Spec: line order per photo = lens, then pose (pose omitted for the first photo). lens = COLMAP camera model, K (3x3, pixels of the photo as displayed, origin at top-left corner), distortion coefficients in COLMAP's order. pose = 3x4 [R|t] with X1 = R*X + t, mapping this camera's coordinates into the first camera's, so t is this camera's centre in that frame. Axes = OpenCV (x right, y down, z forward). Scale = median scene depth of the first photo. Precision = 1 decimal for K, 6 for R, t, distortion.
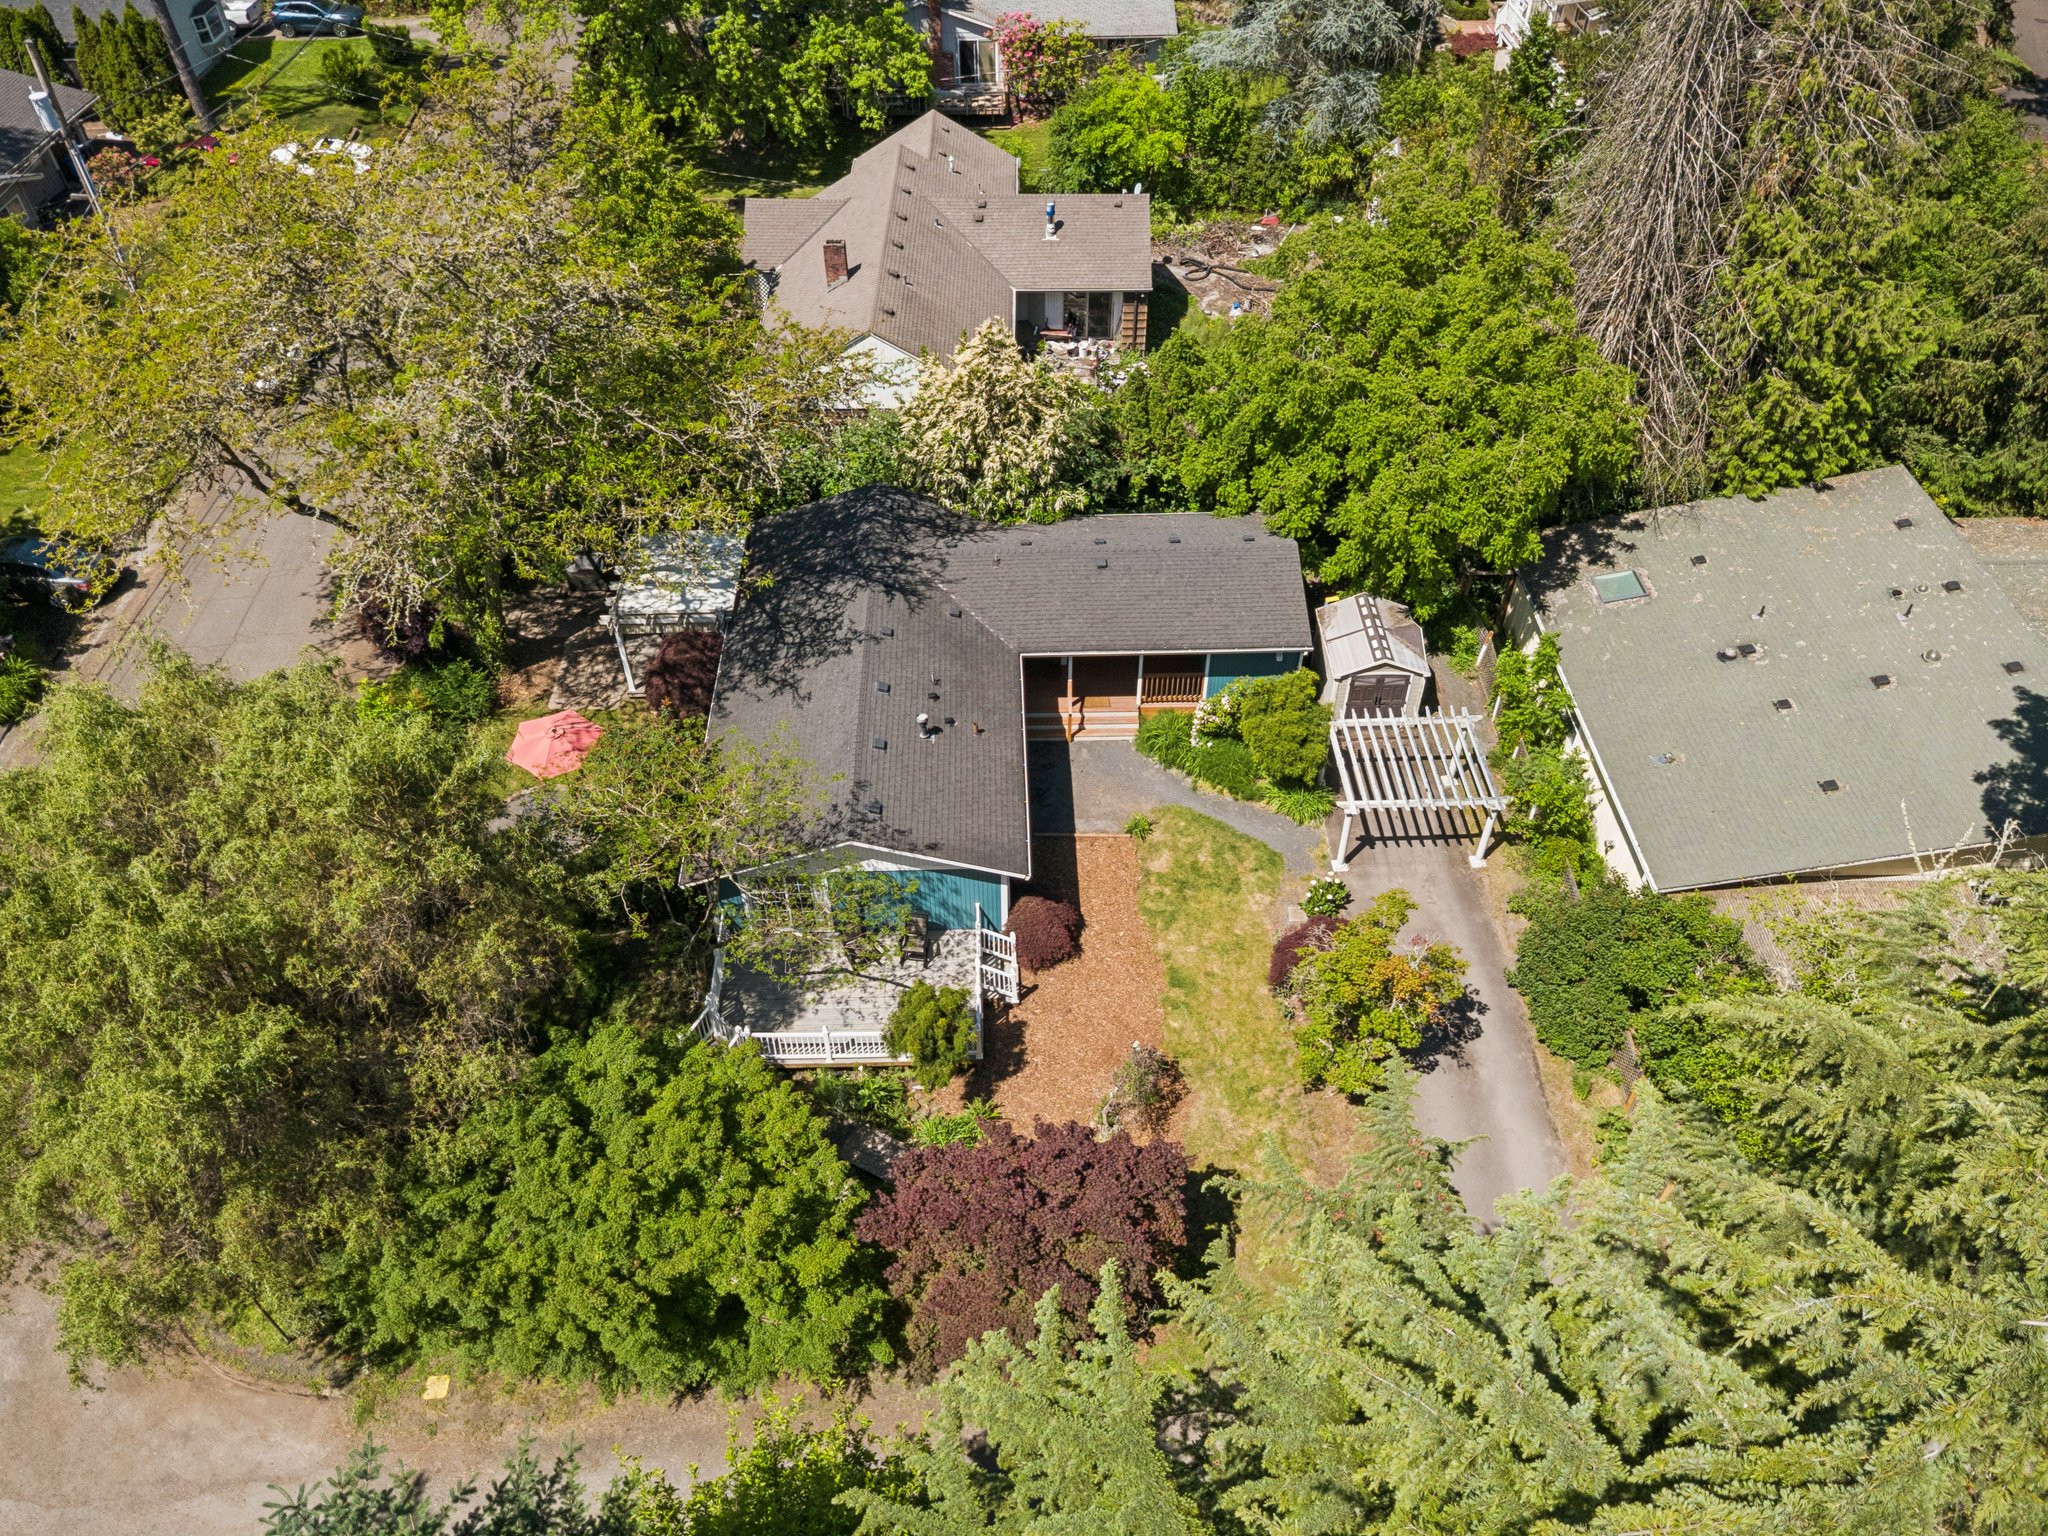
lens RADIAL K [[1434.3, 0, 1022.8], [0, 1434.3, 762.7], [0, 0, 1]] dist [0.002919, 0.006322]
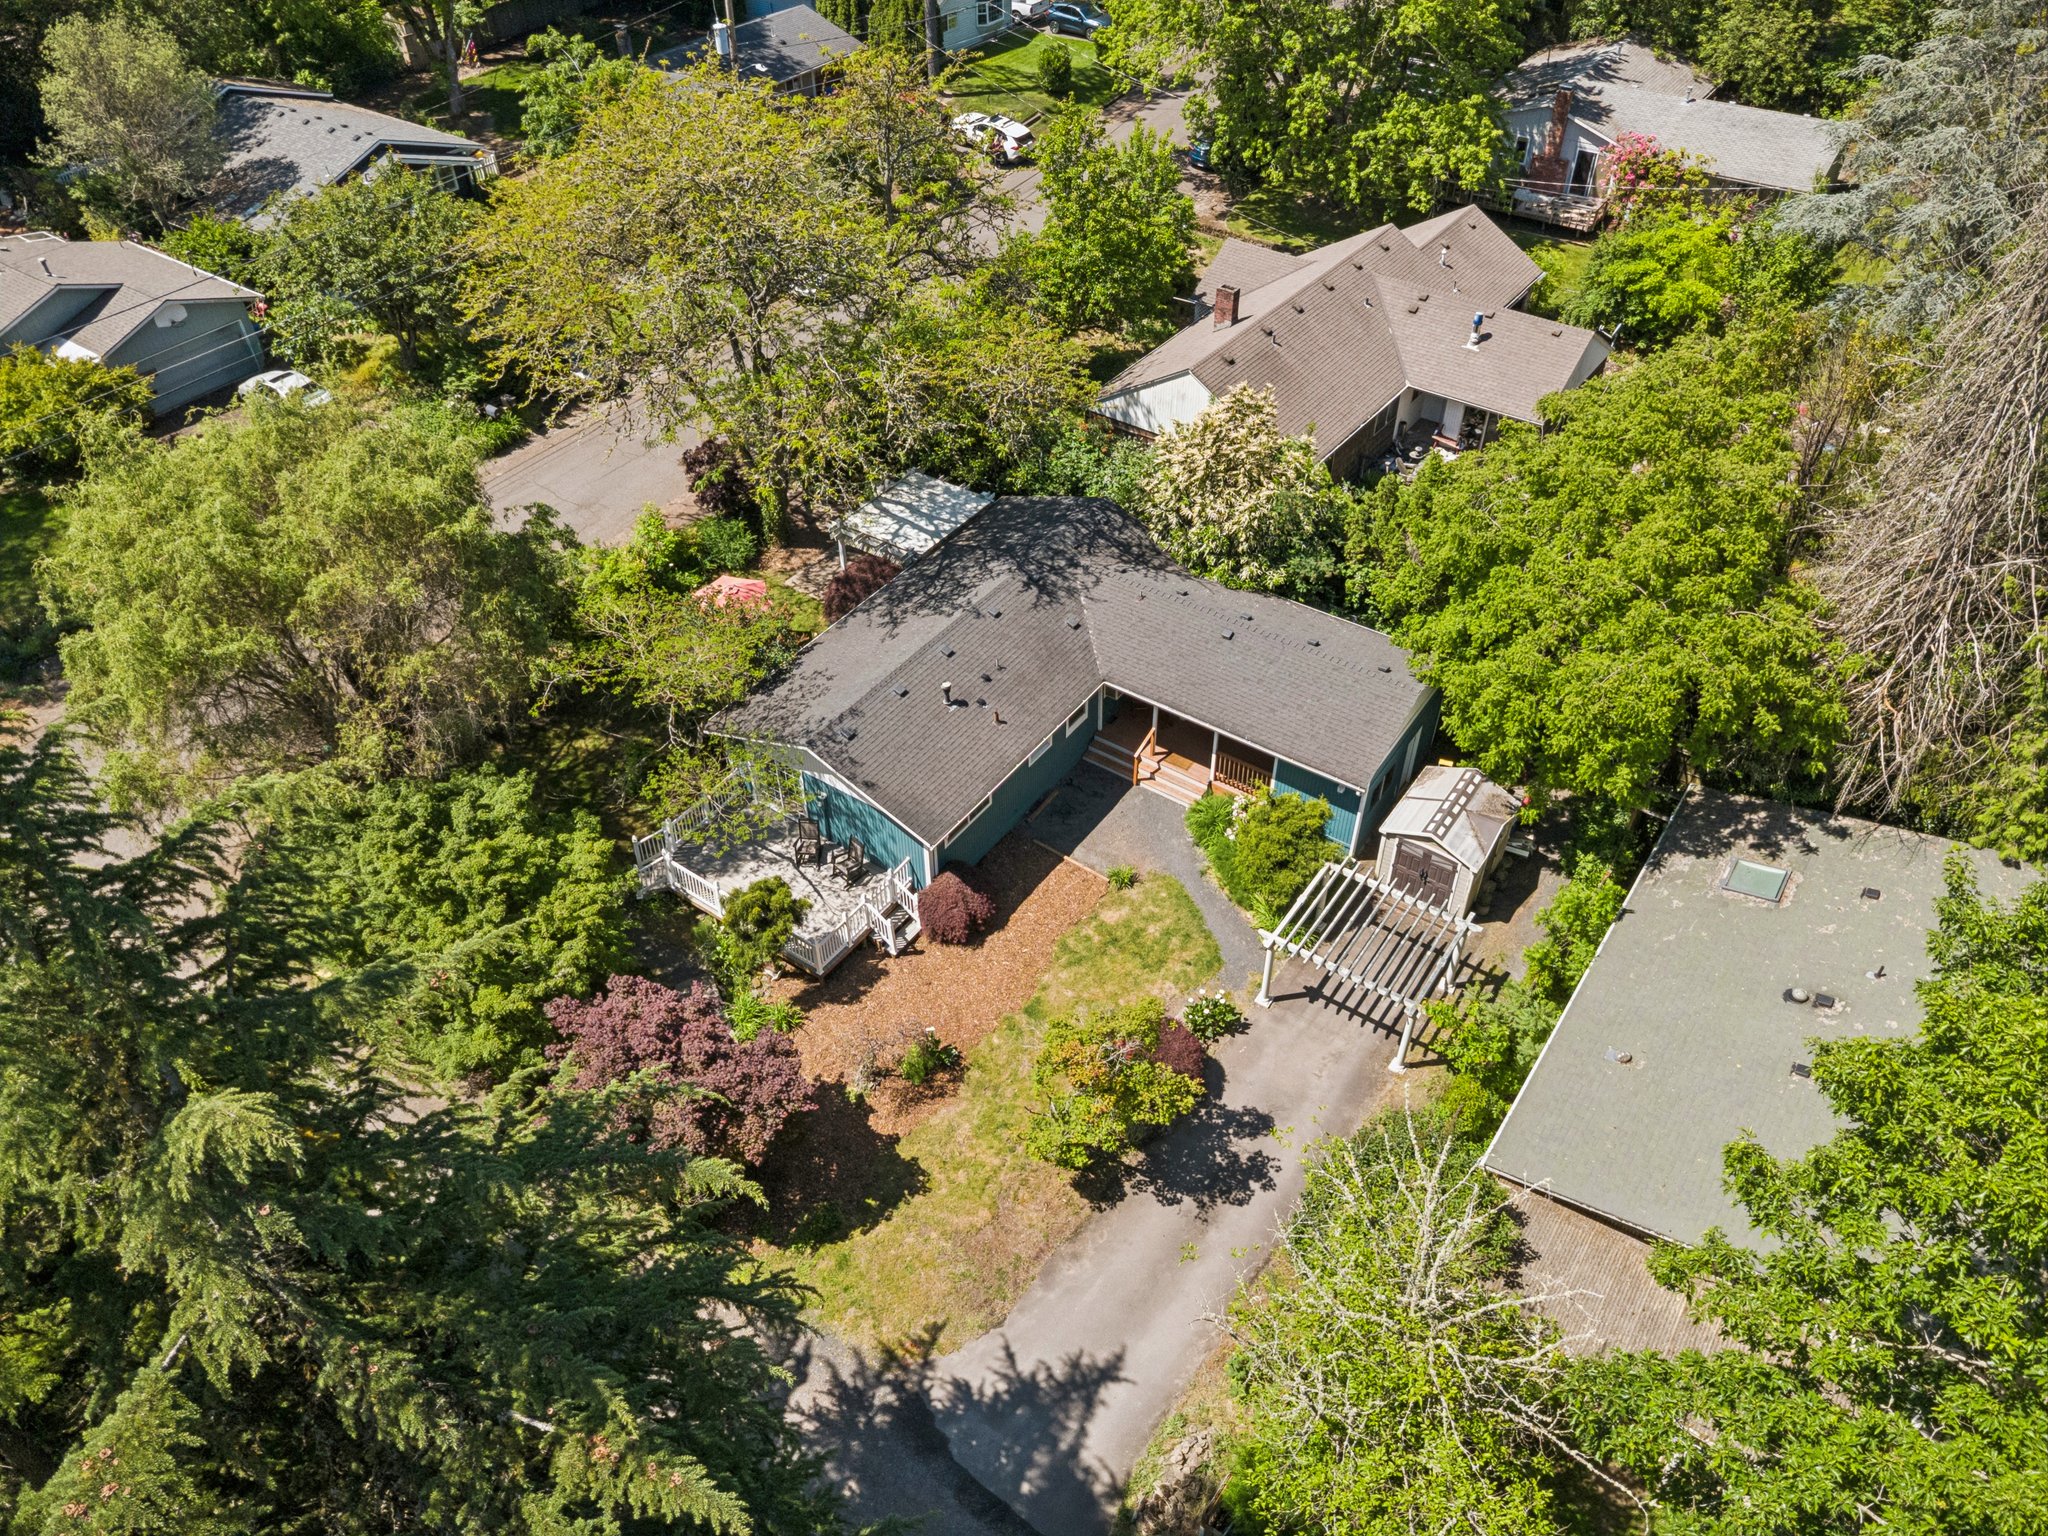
lens RADIAL K [[1434.3, 0, 1021.1], [0, 1434.3, 763.4], [0, 0, 1]] dist [0.002919, 0.006322]
pose [[0.804074, 0.397258, -0.442324, 0.426596], [-0.412100, 0.908675, 0.066963, -0.065324], [0.428530, 0.128439, 0.894352, 0.046909]]
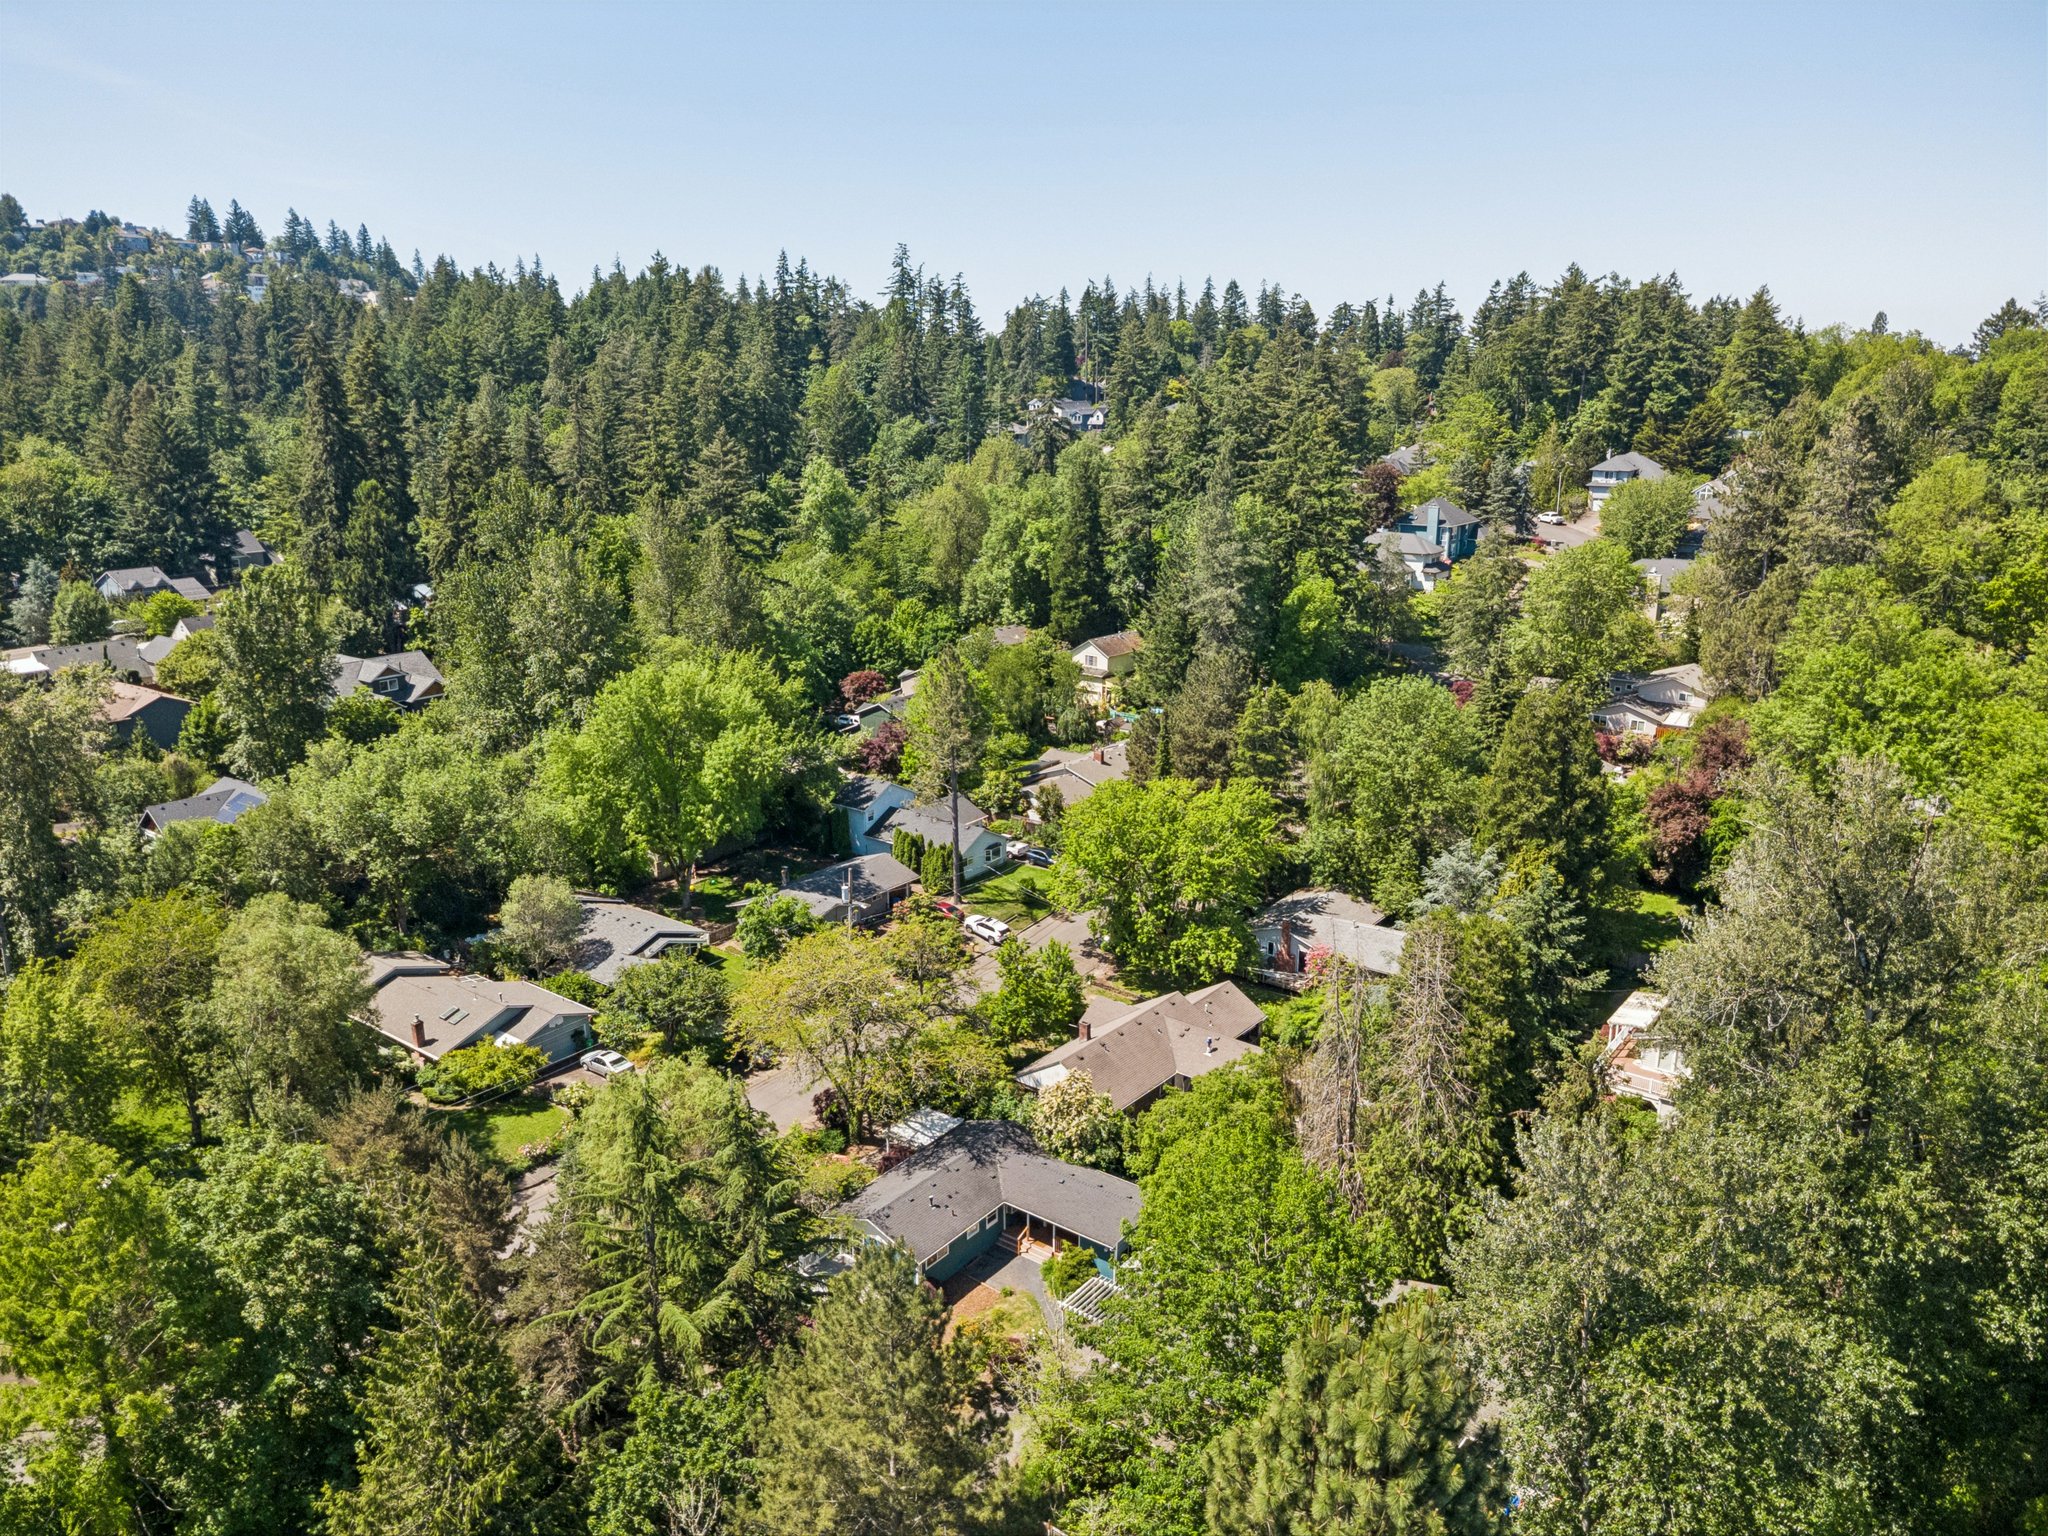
lens RADIAL K [[1434.3, 0, 1029.5], [0, 1434.3, 749.6], [0, 0, 1]] dist [0.002919, 0.006322]
pose [[0.785274, 0.163895, -0.597062, 1.244350], [-0.438395, 0.828146, -0.349262, 0.104947], [0.437212, 0.536015, 0.722172, -0.988499]]
